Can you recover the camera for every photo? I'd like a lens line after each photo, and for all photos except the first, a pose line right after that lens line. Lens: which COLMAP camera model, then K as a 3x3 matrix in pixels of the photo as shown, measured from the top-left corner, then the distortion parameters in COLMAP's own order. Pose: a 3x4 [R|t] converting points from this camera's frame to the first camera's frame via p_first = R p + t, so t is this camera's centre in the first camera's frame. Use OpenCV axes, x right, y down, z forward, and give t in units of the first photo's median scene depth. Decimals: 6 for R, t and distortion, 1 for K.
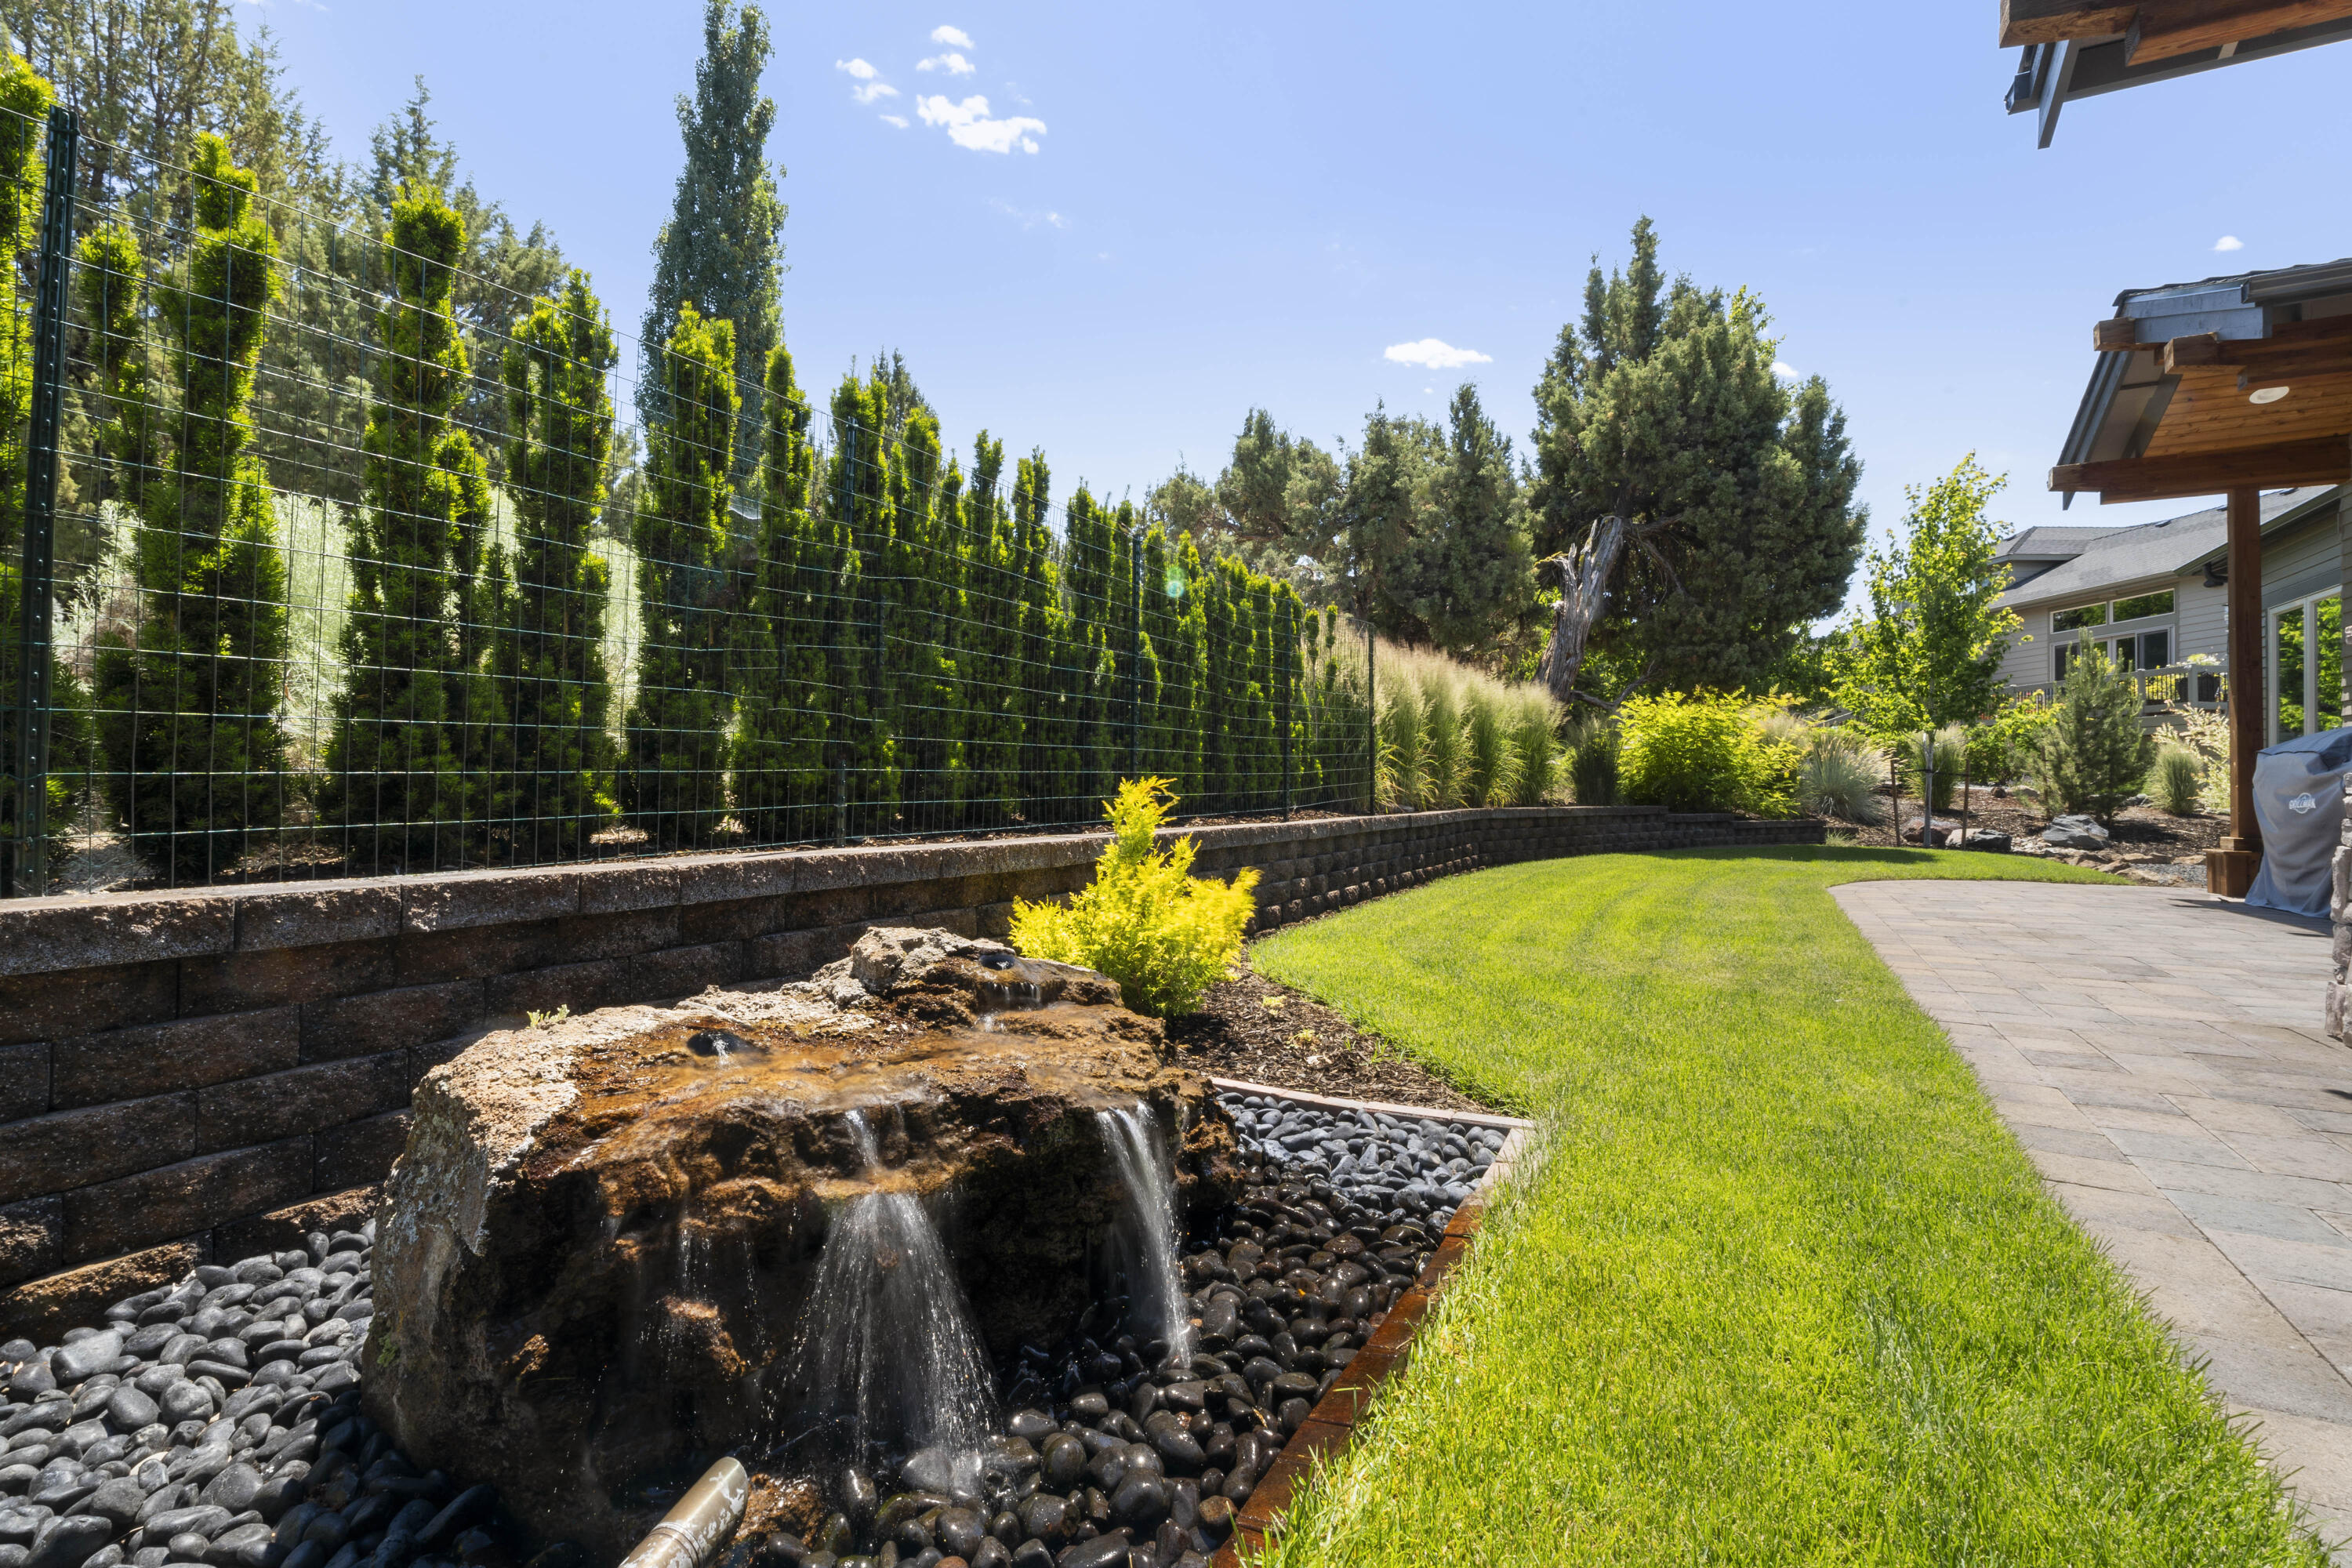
lens RADIAL K [[1065.7, 0, 1160.3], [0, 1065.7, 749.1], [0, 0, 1]] dist [-0.000850, 0.000012]
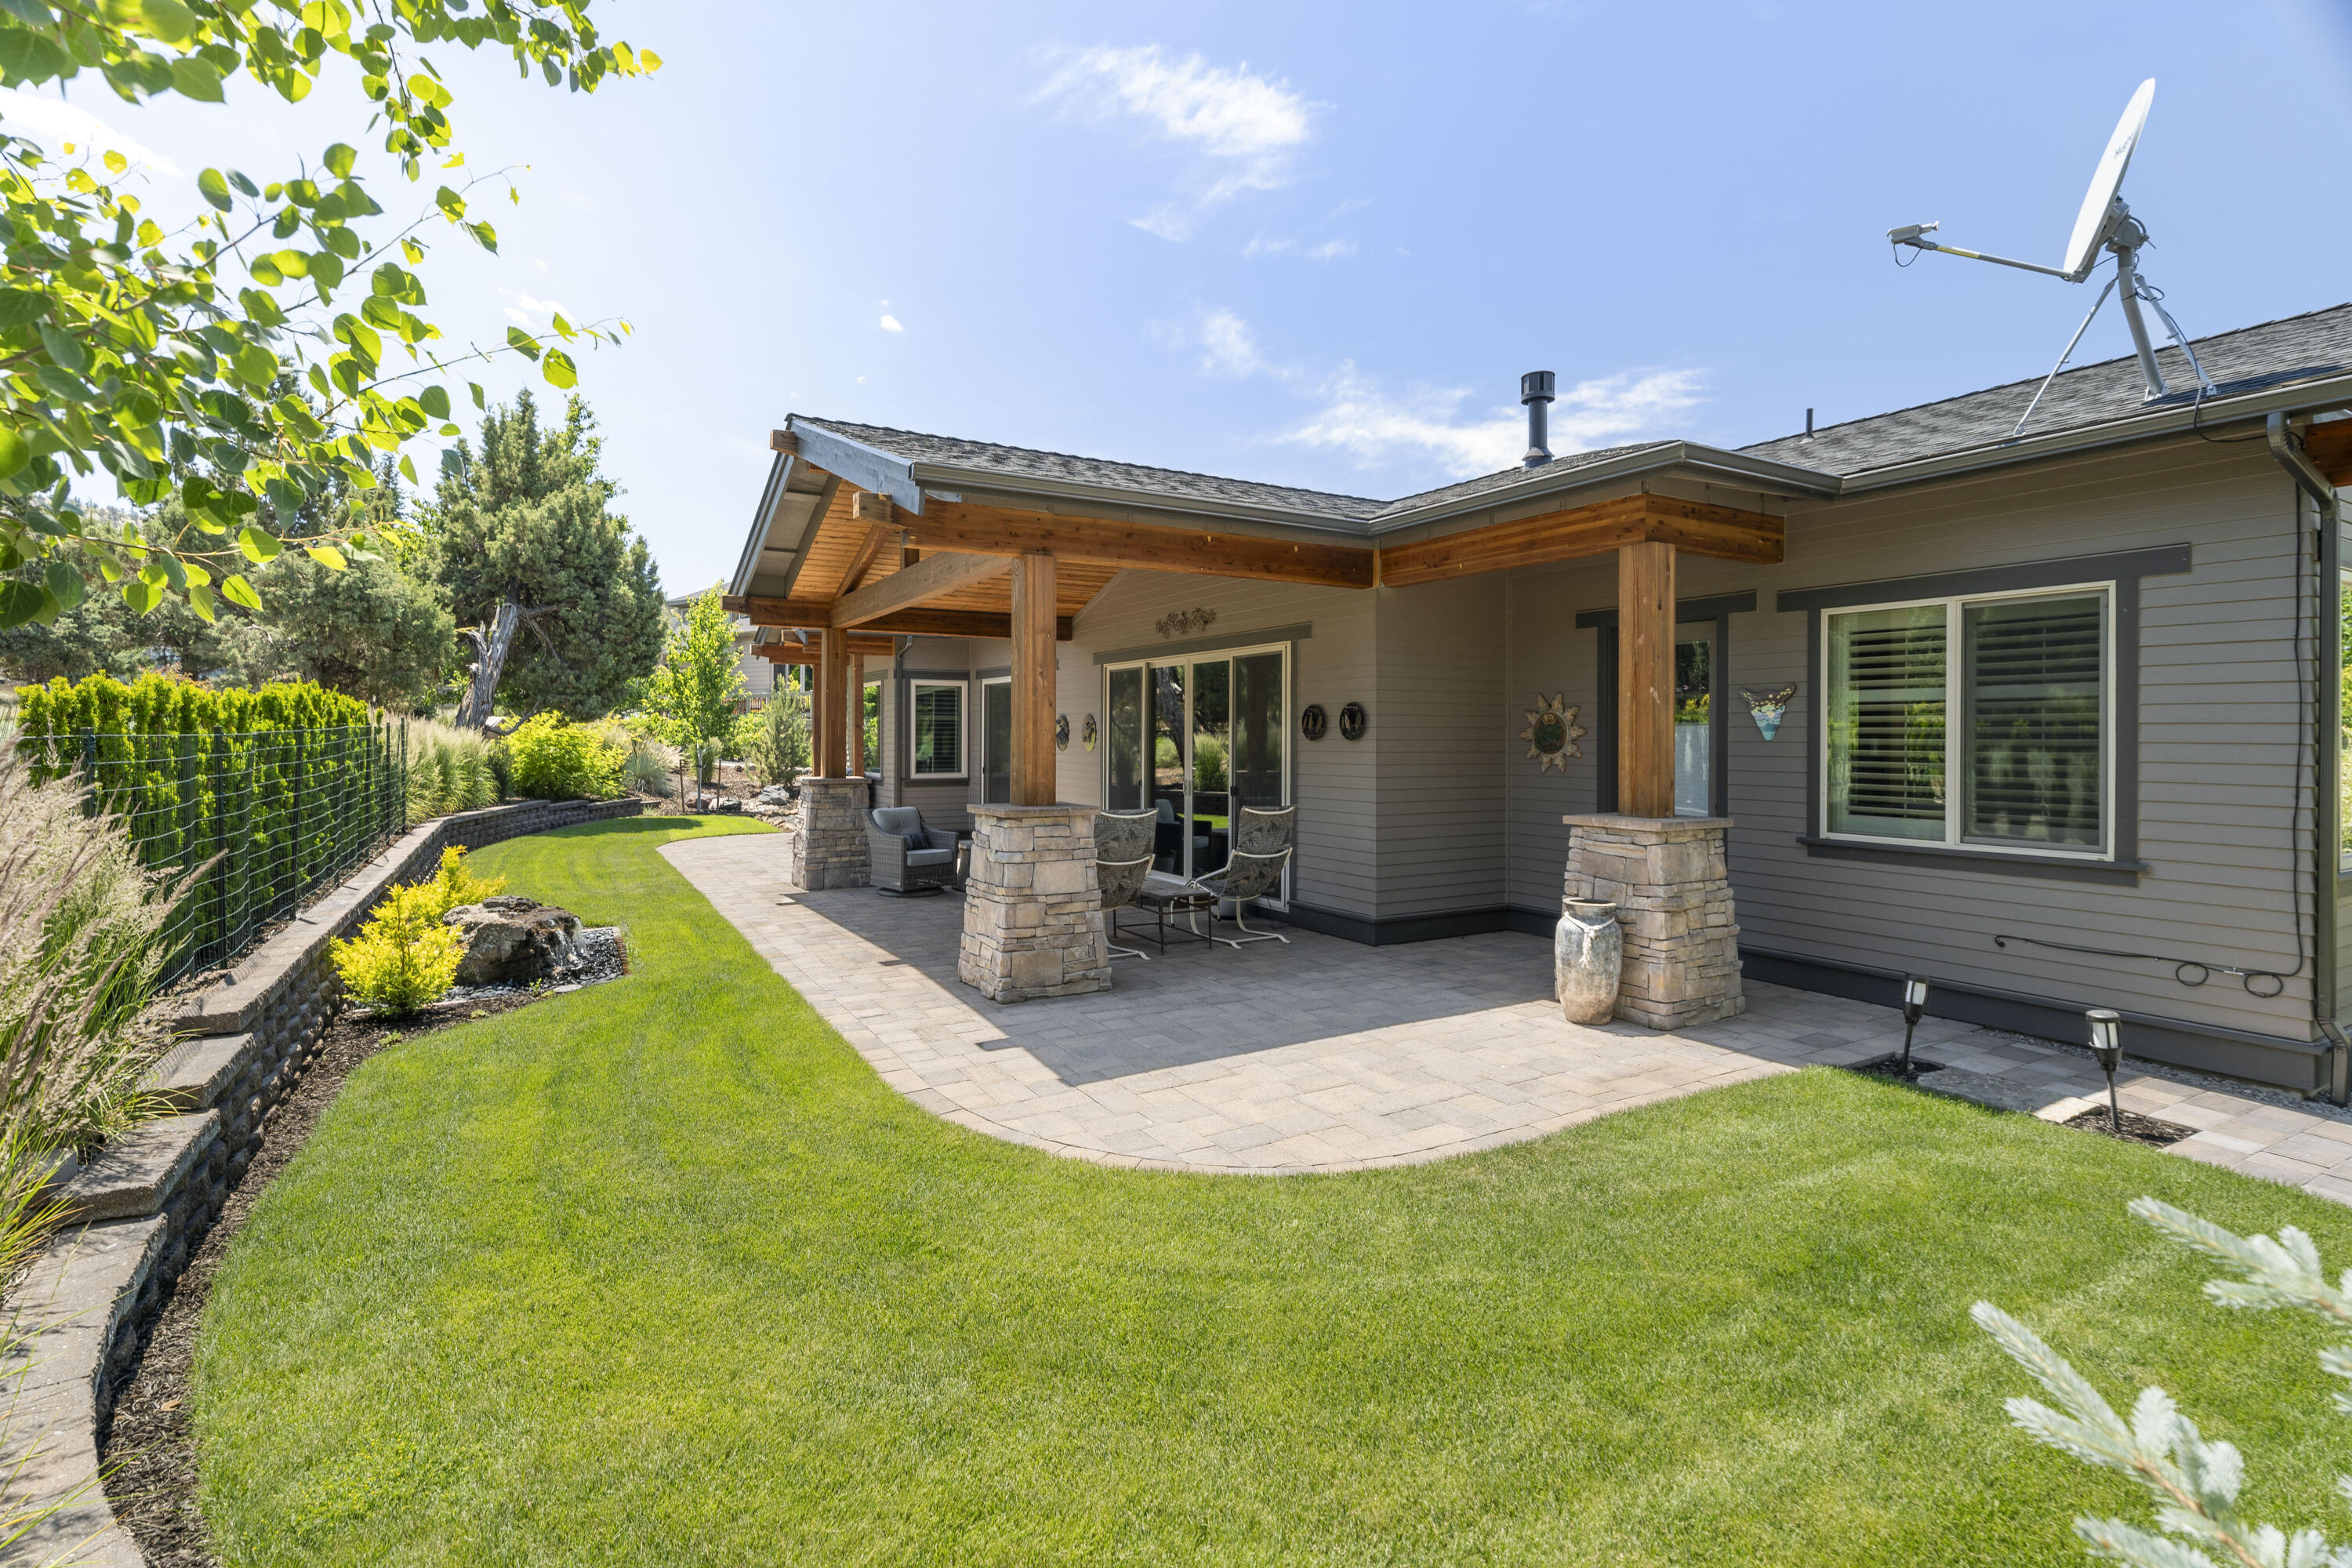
lens RADIAL K [[1065.7, 0, 1160.3], [0, 1065.7, 749.1], [0, 0, 1]] dist [-0.000850, 0.000012]
pose [[0.511973, -0.022962, 0.858694, -0.378519], [-0.022130, 0.998958, 0.039907, -0.097563], [-0.858716, -0.039434, 0.510932, -0.521403]]
